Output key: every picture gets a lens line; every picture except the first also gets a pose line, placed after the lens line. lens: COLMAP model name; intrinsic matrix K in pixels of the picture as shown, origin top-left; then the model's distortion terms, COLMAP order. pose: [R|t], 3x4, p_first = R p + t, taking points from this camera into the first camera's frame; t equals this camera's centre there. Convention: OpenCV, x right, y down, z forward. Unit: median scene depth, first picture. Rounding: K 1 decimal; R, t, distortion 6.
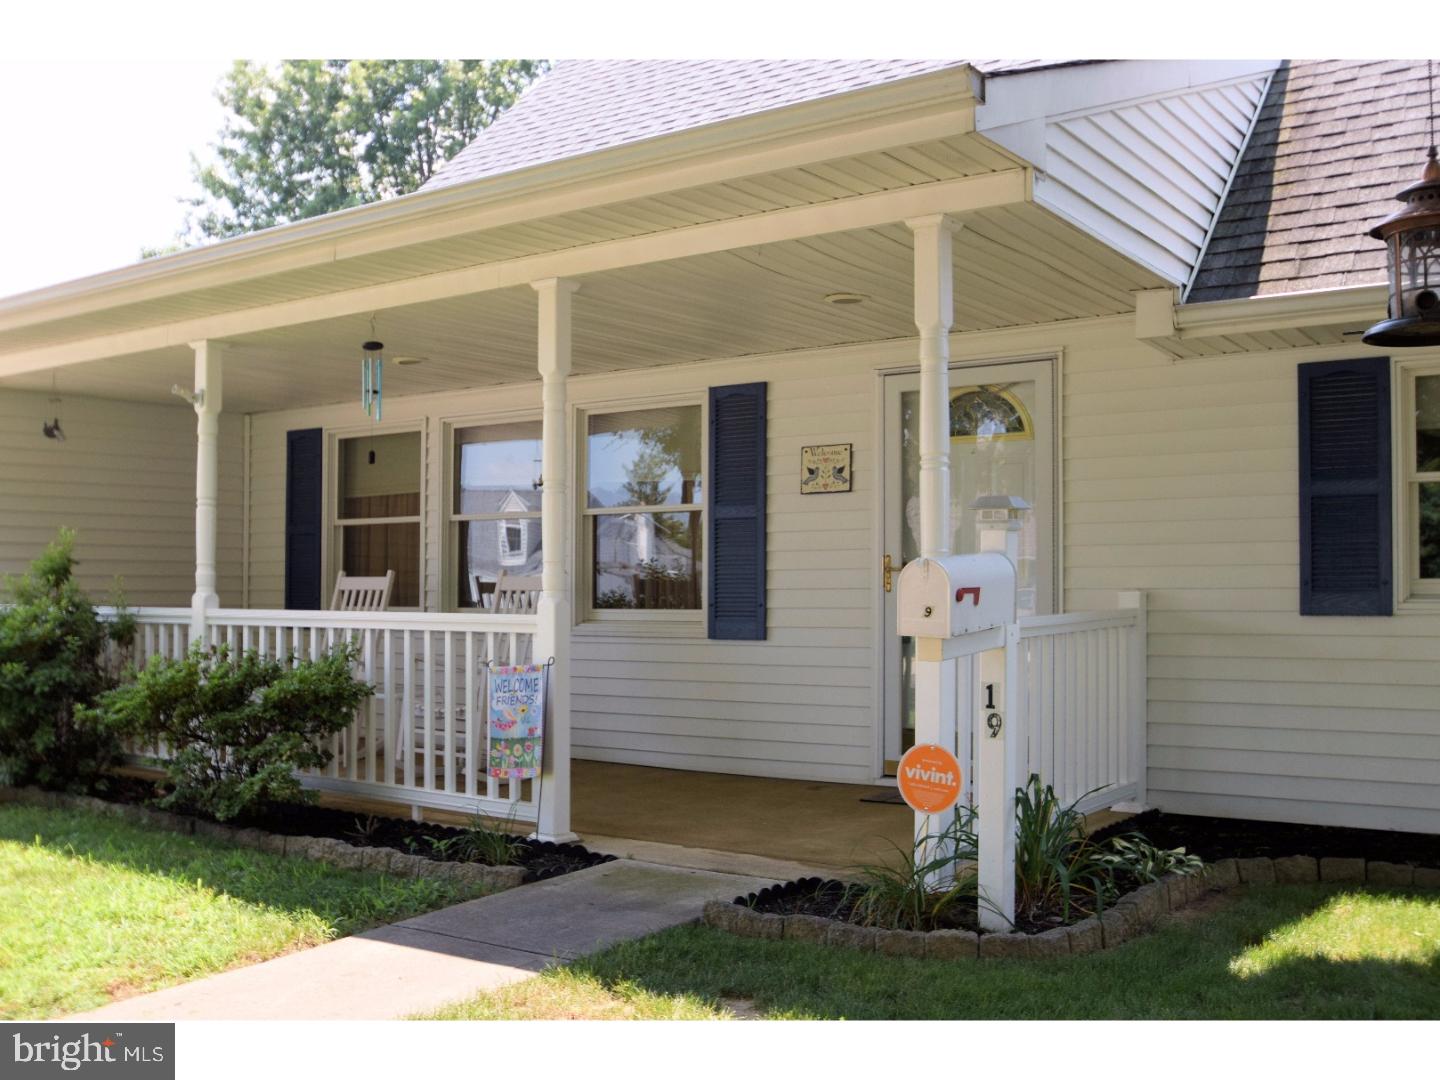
lens RADIAL K [[1464.4, 0, 720.0], [0, 1464.4, 540.0], [0, 0, 1]] dist [-0.014243, 0.002749]
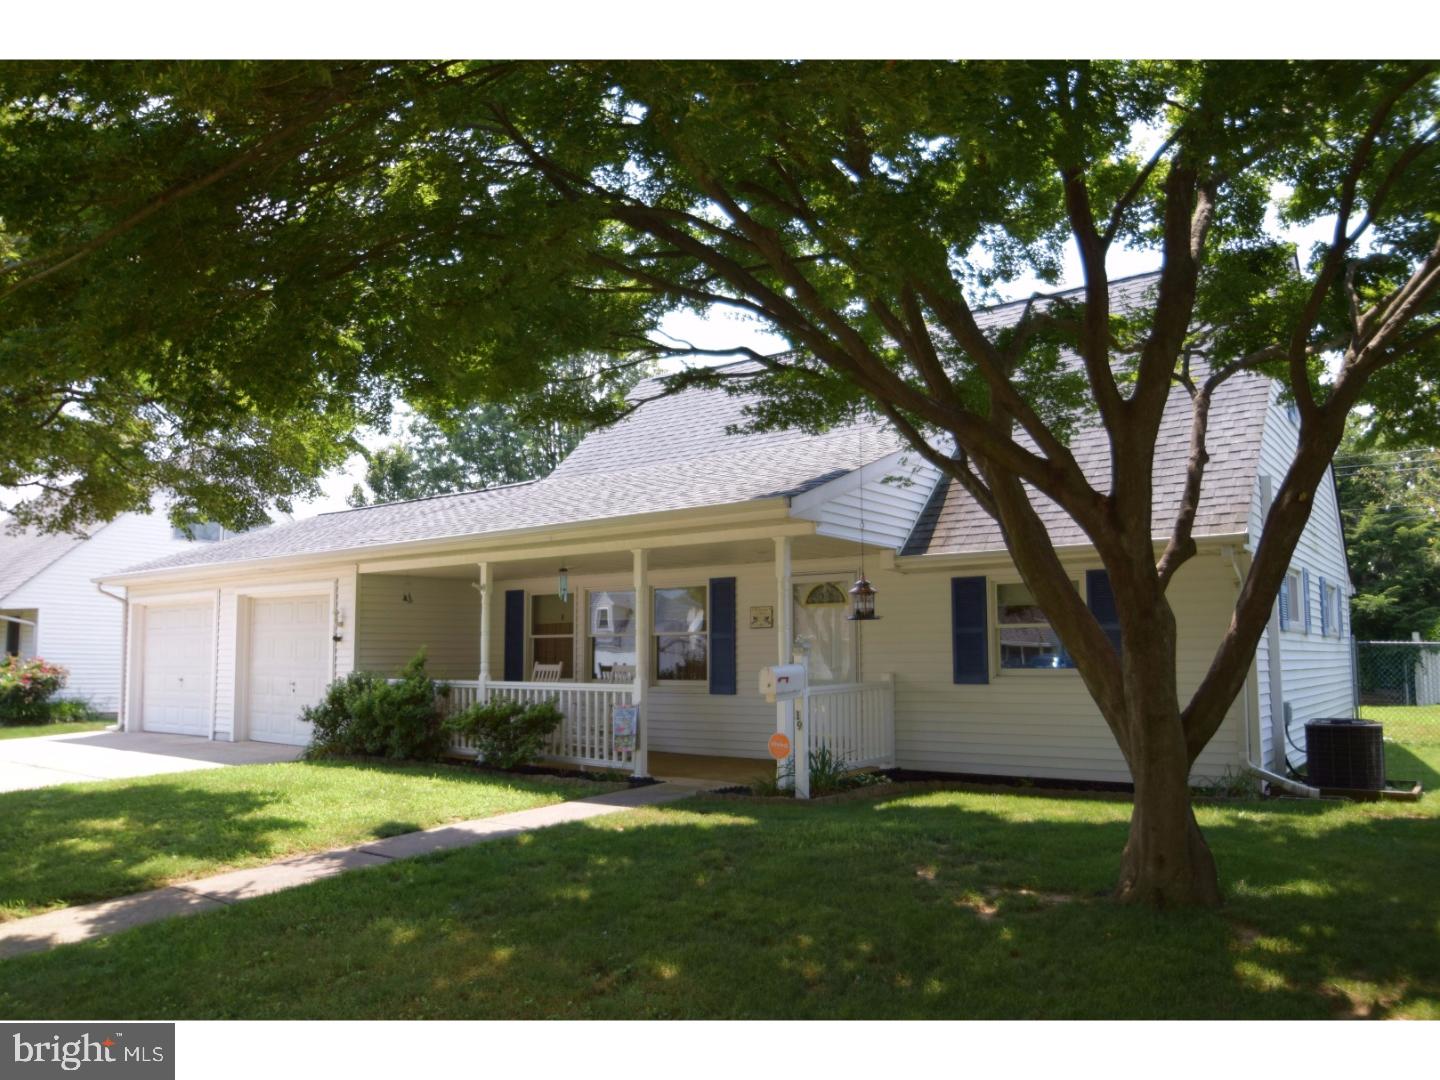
lens RADIAL K [[1036.9, 0, 723.6], [0, 1036.9, 576.9], [0, 0, 1]] dist [-0.001350, 0.000084]
pose [[0.999667, -0.005533, -0.025199, 0.062063], [0.004422, 0.999025, -0.043931, -0.046190], [0.025417, 0.043805, 0.998717, -0.648845]]
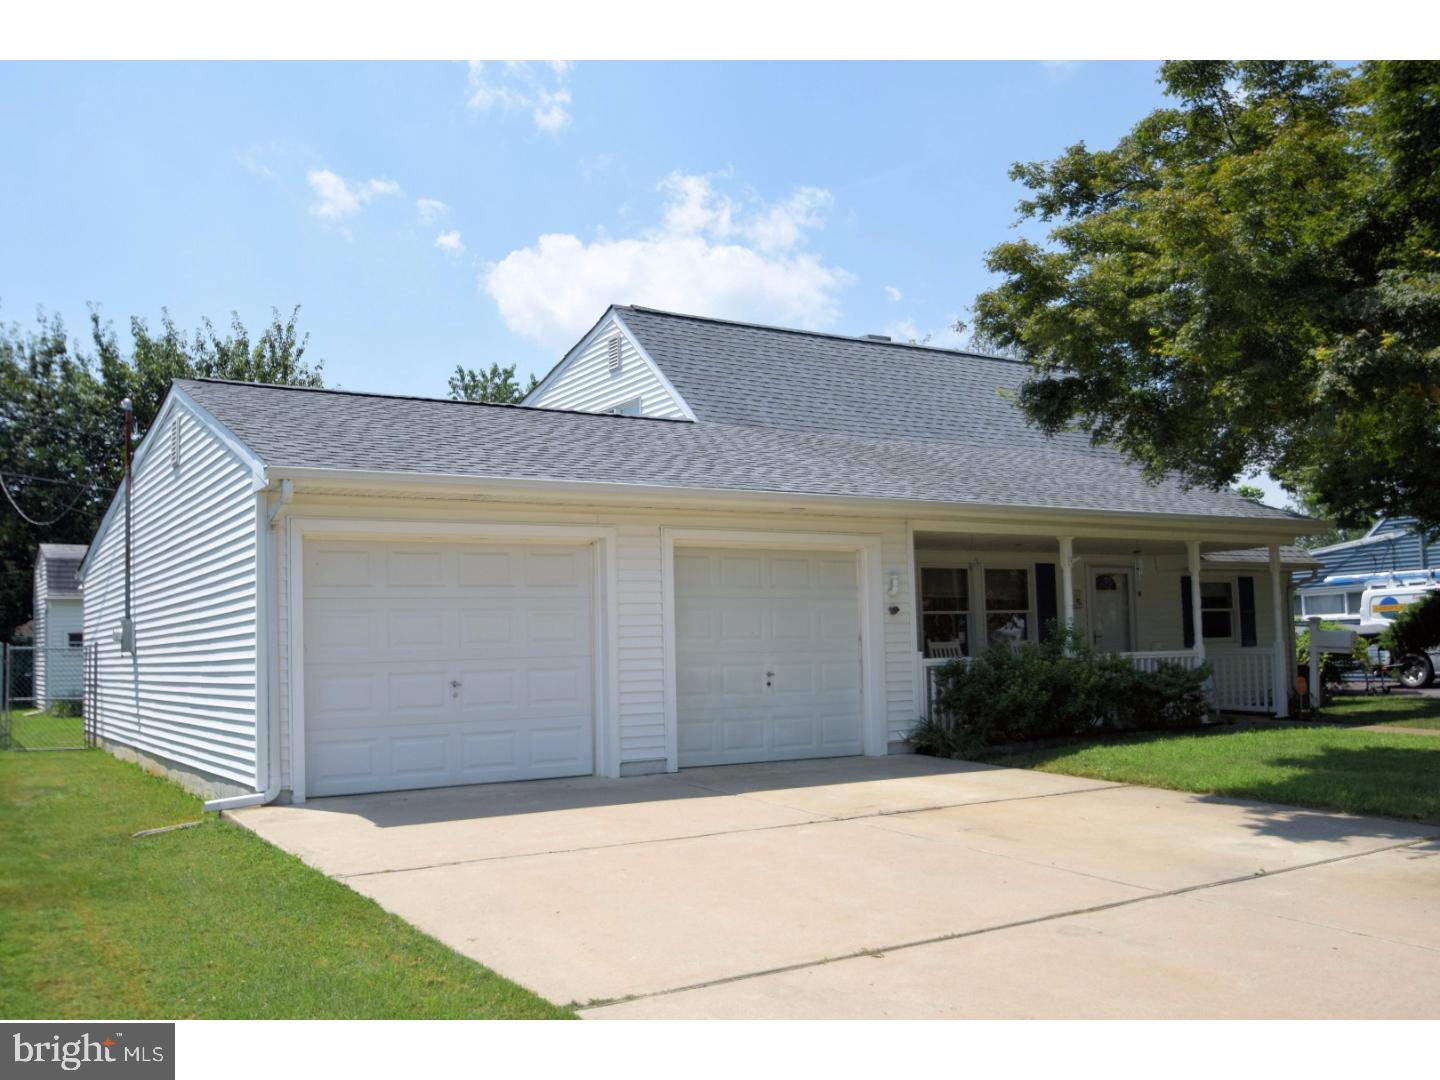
lens RADIAL K [[1267.3, 0, 720.0], [0, 1267.3, 540.0], [0, 0, 1]] dist [-0.012654, -0.003839]
pose [[0.373400, 0.067224, 0.925232, -2.814846], [-0.004732, 0.997496, -0.070565, 0.015988], [-0.927658, 0.021971, 0.372783, 0.958770]]
